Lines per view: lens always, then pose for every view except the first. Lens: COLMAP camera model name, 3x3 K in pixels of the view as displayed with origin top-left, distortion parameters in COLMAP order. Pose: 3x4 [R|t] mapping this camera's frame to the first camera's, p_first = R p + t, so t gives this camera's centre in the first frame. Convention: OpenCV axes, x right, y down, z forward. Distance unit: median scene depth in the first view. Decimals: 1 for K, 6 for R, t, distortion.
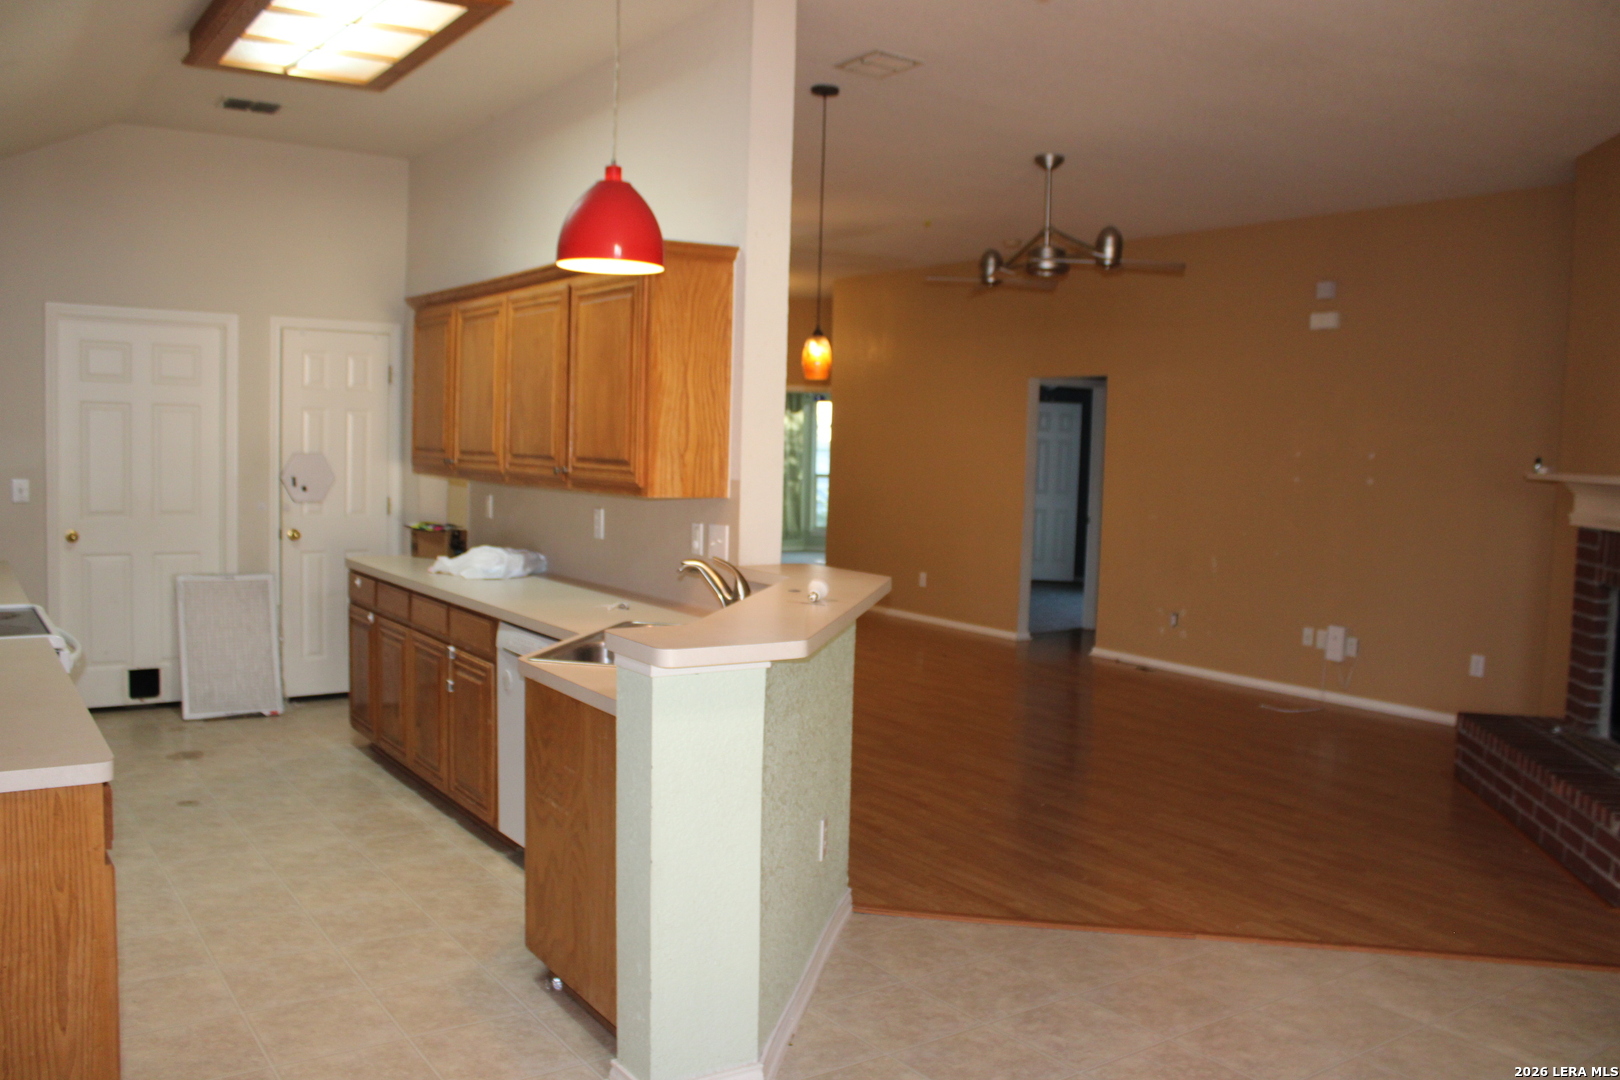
lens RADIAL K [[1362.6, 0, 803.5], [0, 1362.6, 540.7], [0, 0, 1]] dist [-0.157894, 0.163662]
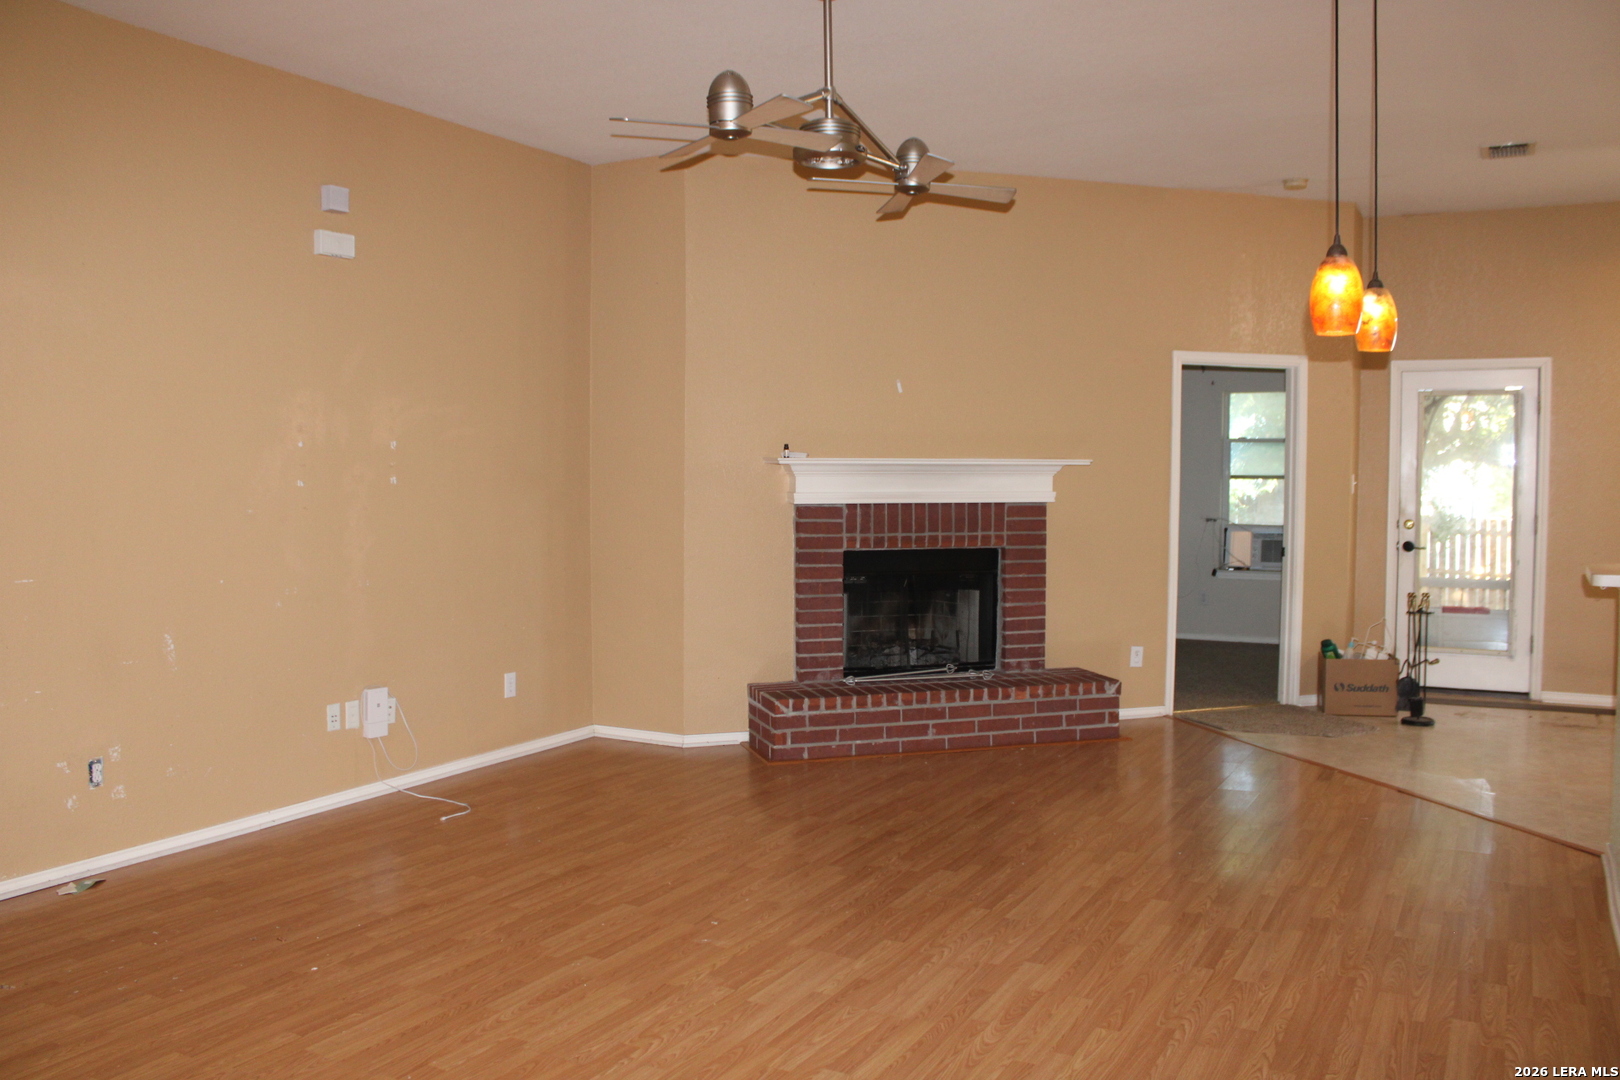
lens RADIAL K [[1362.6, 0, 803.5], [0, 1362.6, 540.7], [0, 0, 1]] dist [-0.157894, 0.163662]
pose [[-0.458679, -0.079553, 0.885034, -0.533888], [0.048323, 0.992278, 0.114236, -0.137106], [-0.887287, 0.095165, -0.451293, 1.845006]]
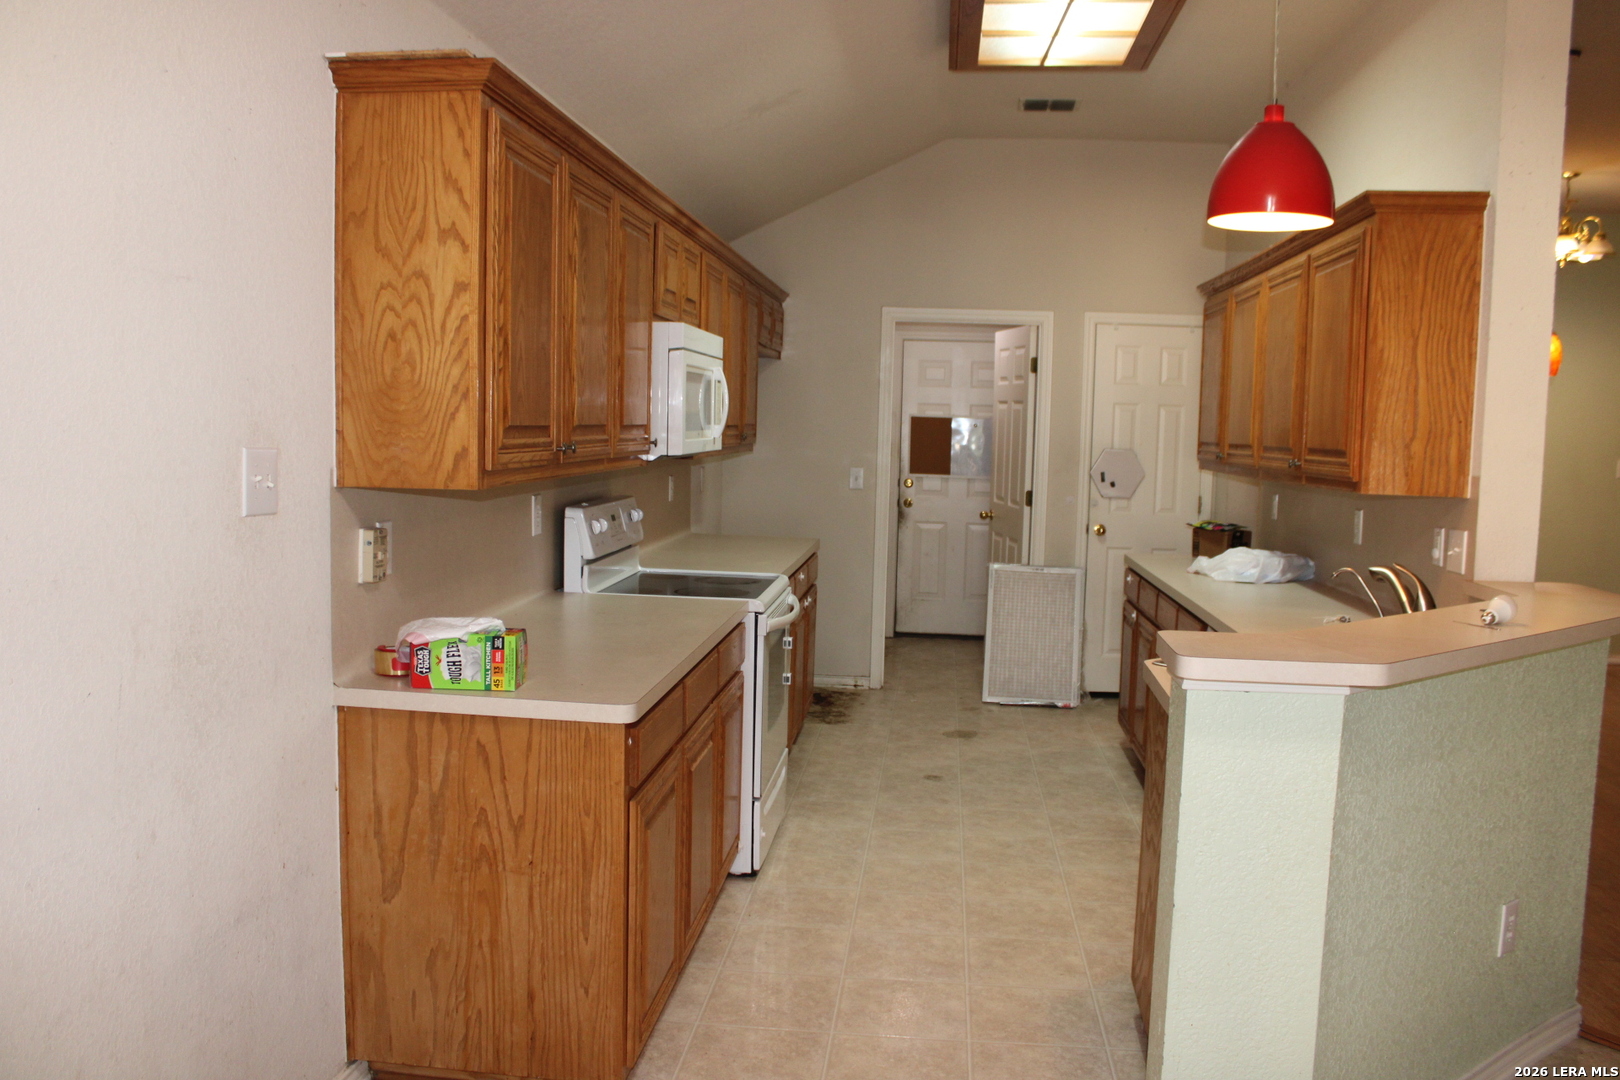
lens RADIAL K [[1362.6, 0, 803.5], [0, 1362.6, 540.7], [0, 0, 1]] dist [-0.157894, 0.163662]
pose [[0.766539, 0.047351, -0.640450, 0.143484], [-0.052993, 0.998541, 0.010399, 0.007084], [0.640008, 0.025968, 0.767930, 0.118882]]
